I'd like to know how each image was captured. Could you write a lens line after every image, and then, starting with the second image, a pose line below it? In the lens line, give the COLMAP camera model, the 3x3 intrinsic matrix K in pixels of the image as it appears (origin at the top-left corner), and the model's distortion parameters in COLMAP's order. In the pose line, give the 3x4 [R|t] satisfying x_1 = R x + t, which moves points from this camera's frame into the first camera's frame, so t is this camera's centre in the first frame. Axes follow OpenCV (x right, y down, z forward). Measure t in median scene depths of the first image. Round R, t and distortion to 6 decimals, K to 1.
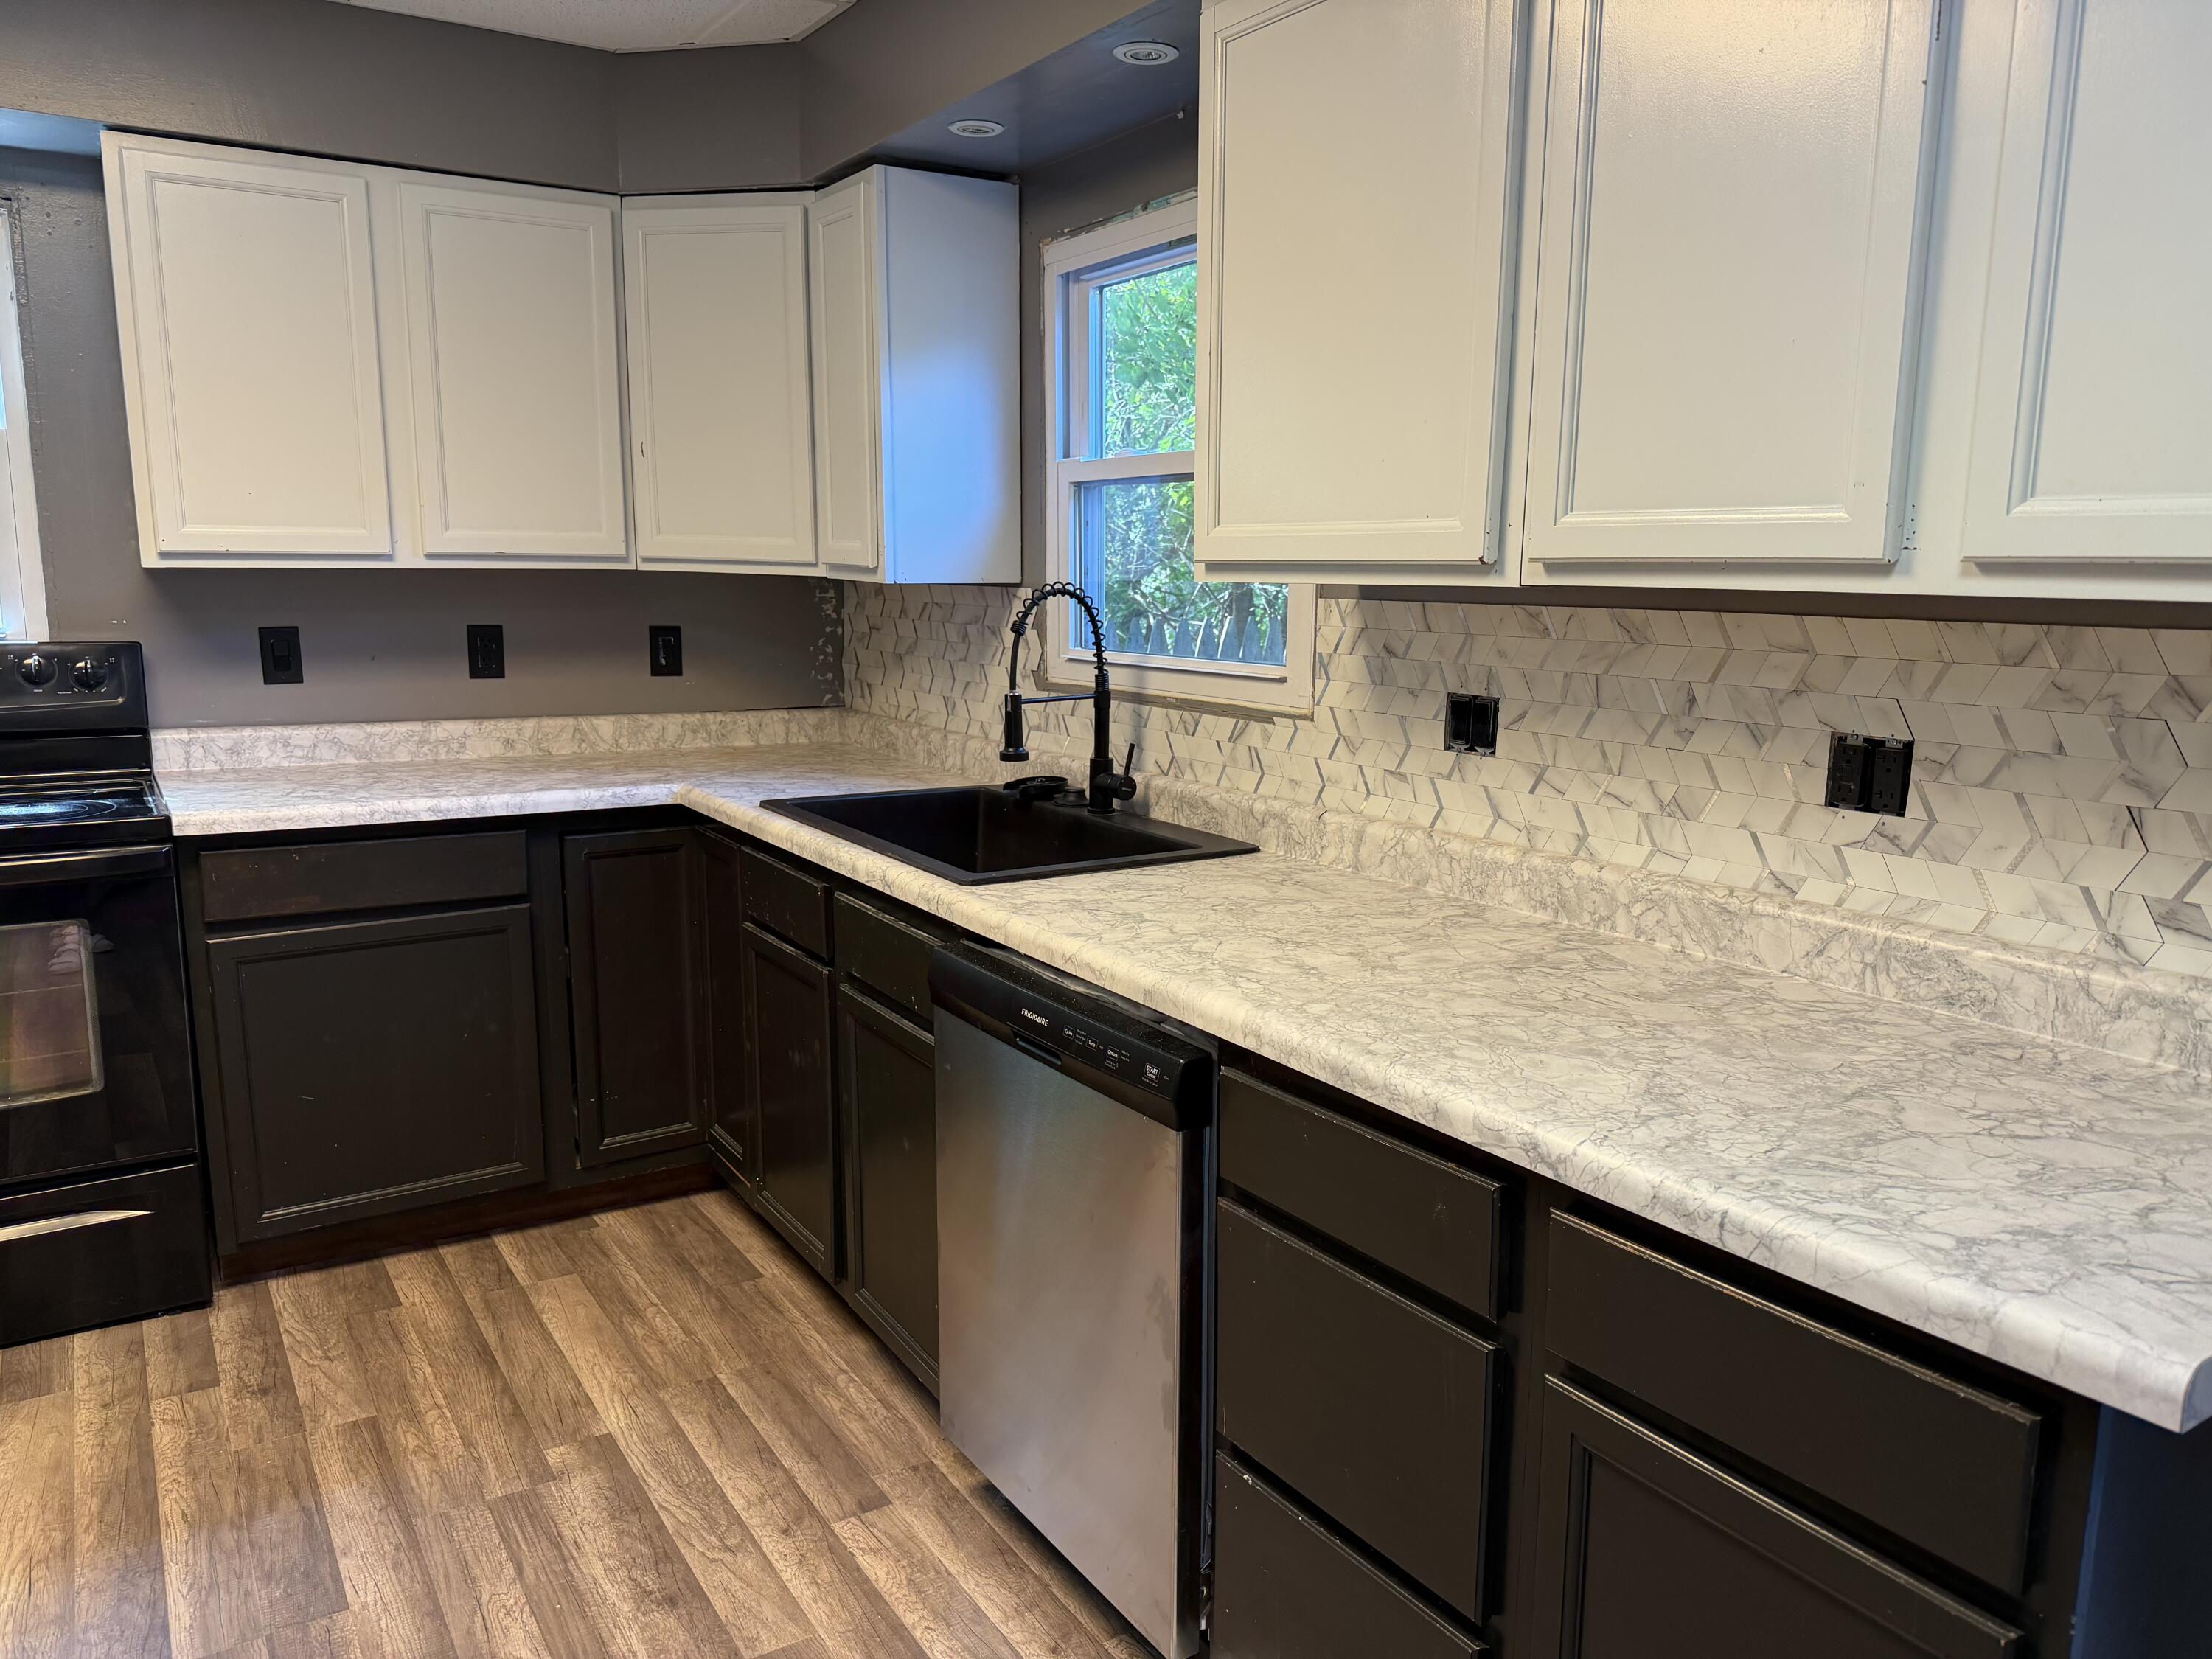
lens RADIAL K [[1597.0, 0, 1105.0], [0, 1597.0, 830.7], [0, 0, 1]] dist [-0.004595, -0.004882]
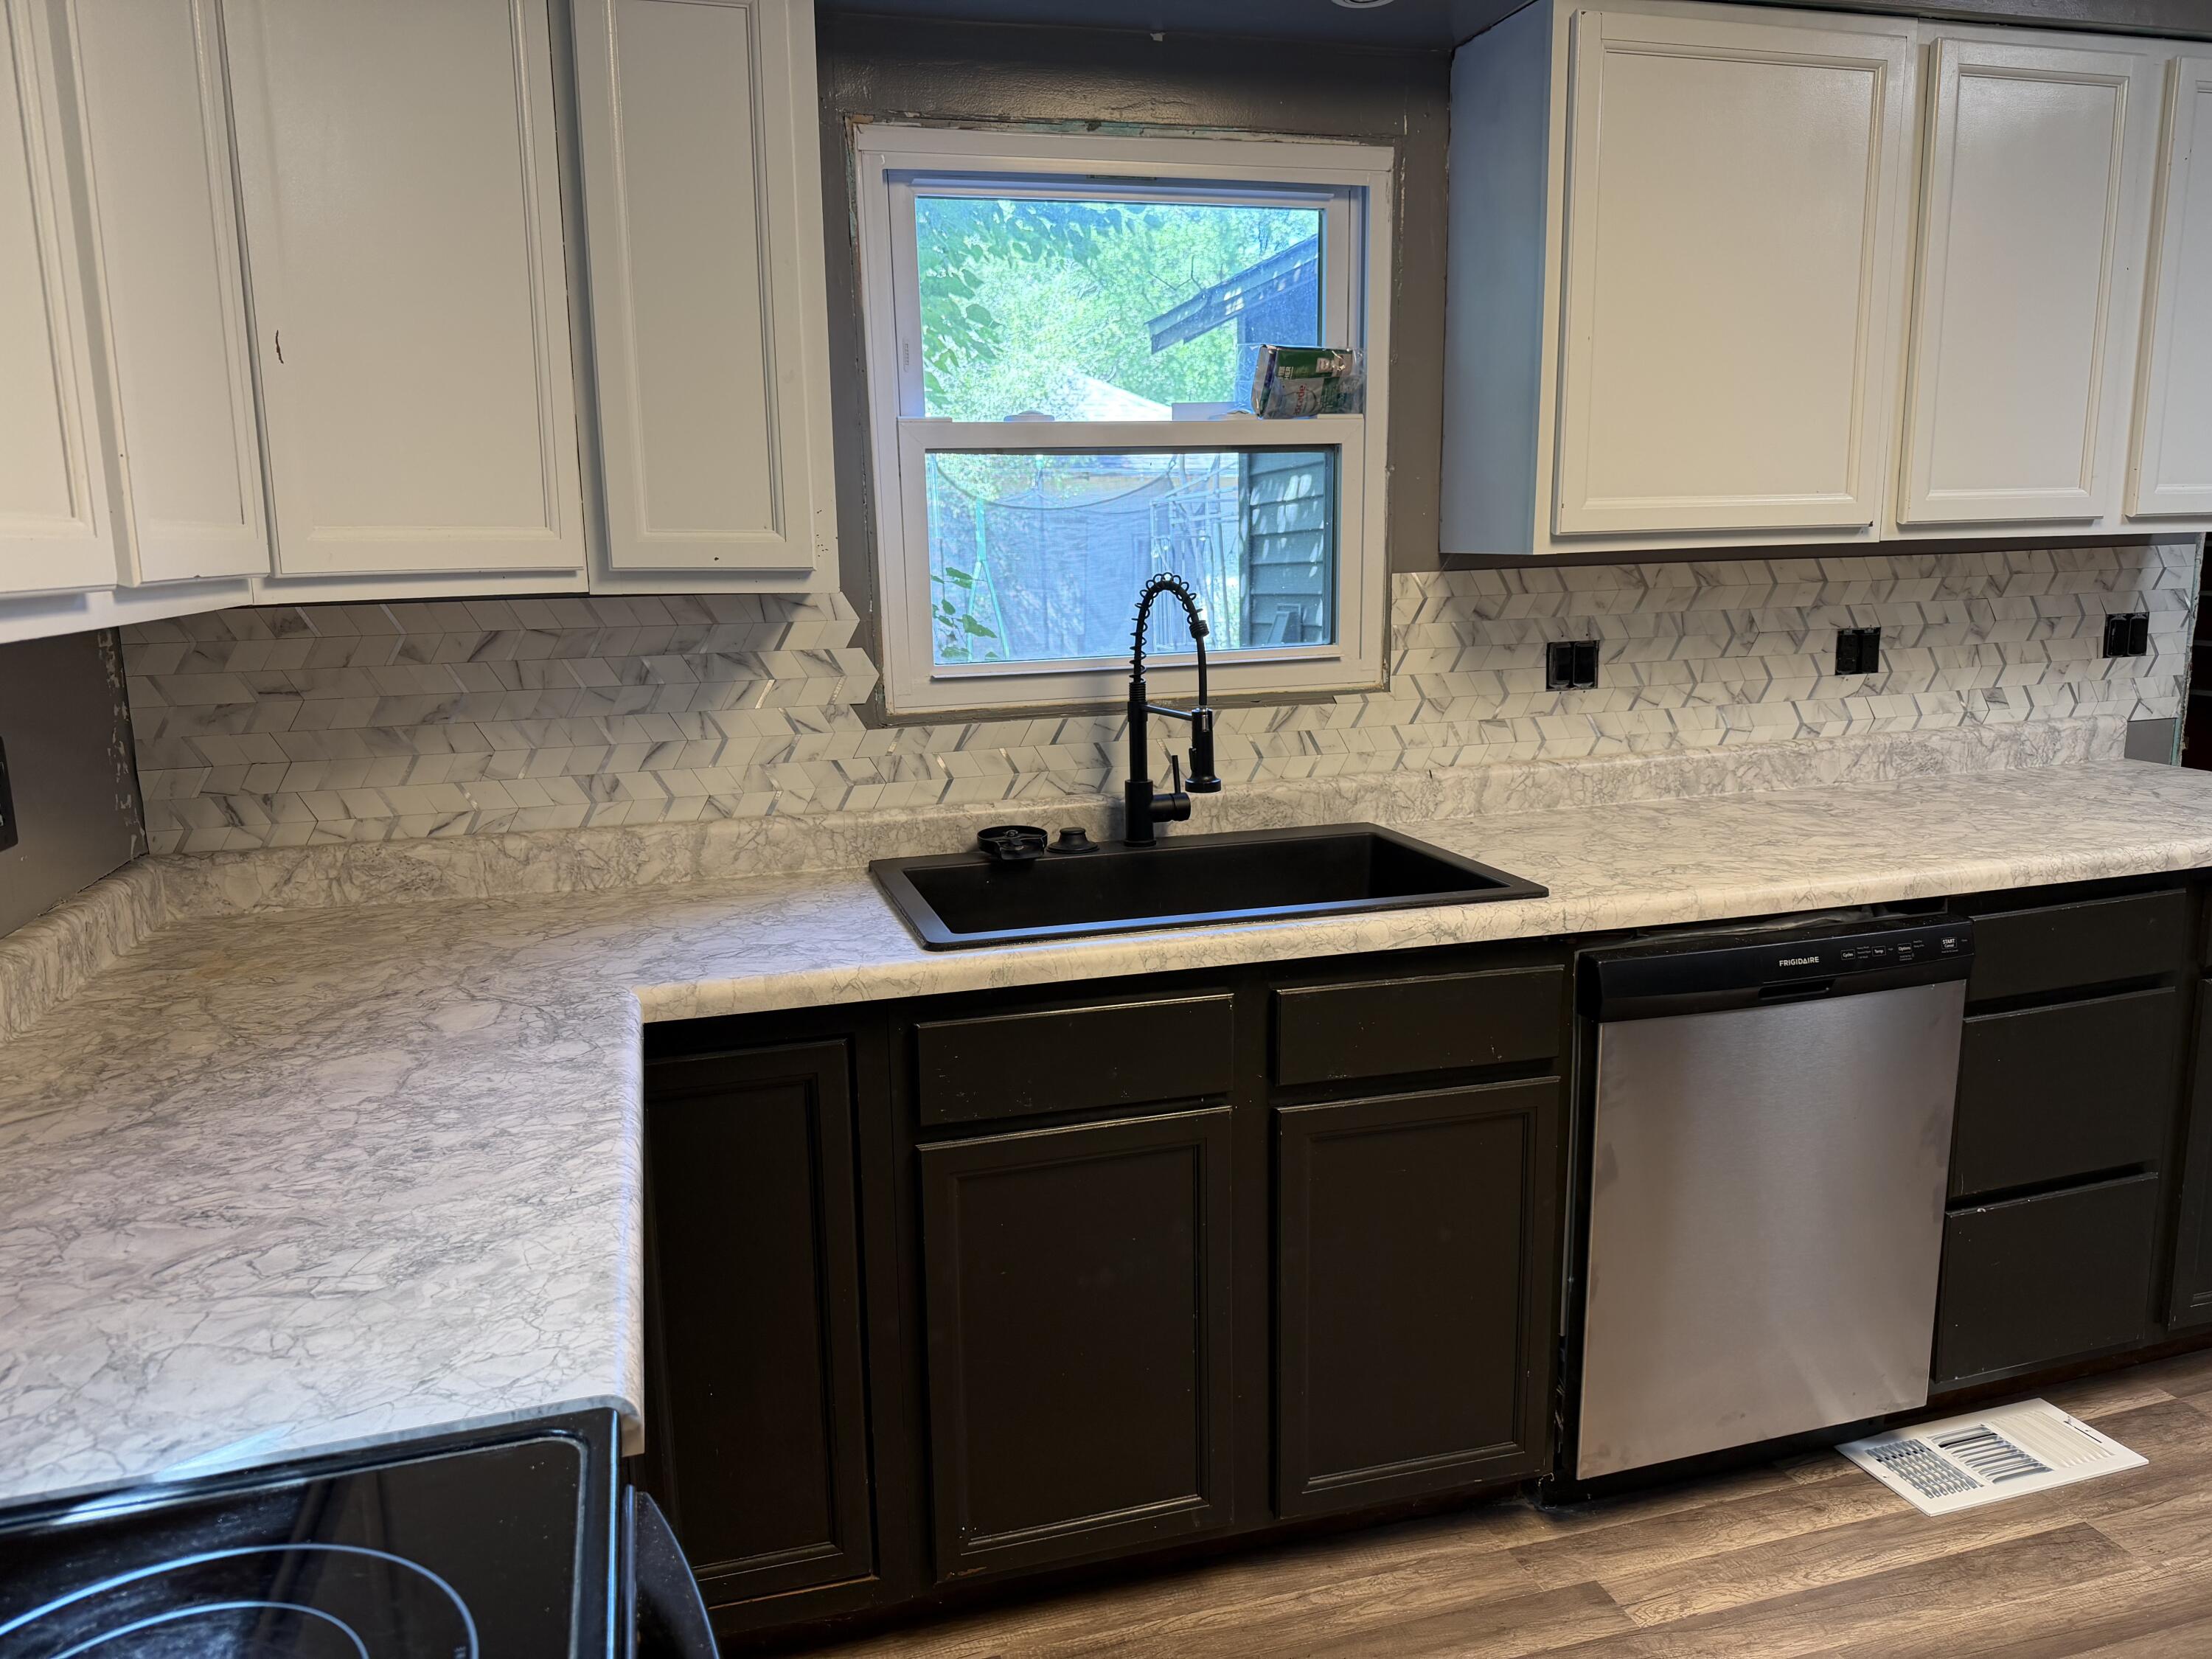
lens RADIAL K [[1597.0, 0, 1105.0], [0, 1597.0, 830.7], [0, 0, 1]] dist [-0.004595, -0.004882]
pose [[0.271712, -0.195631, 0.942285, -1.134972], [0.184919, 0.971489, 0.148372, -0.208531], [-0.944446, 0.133932, 0.300141, 1.079379]]
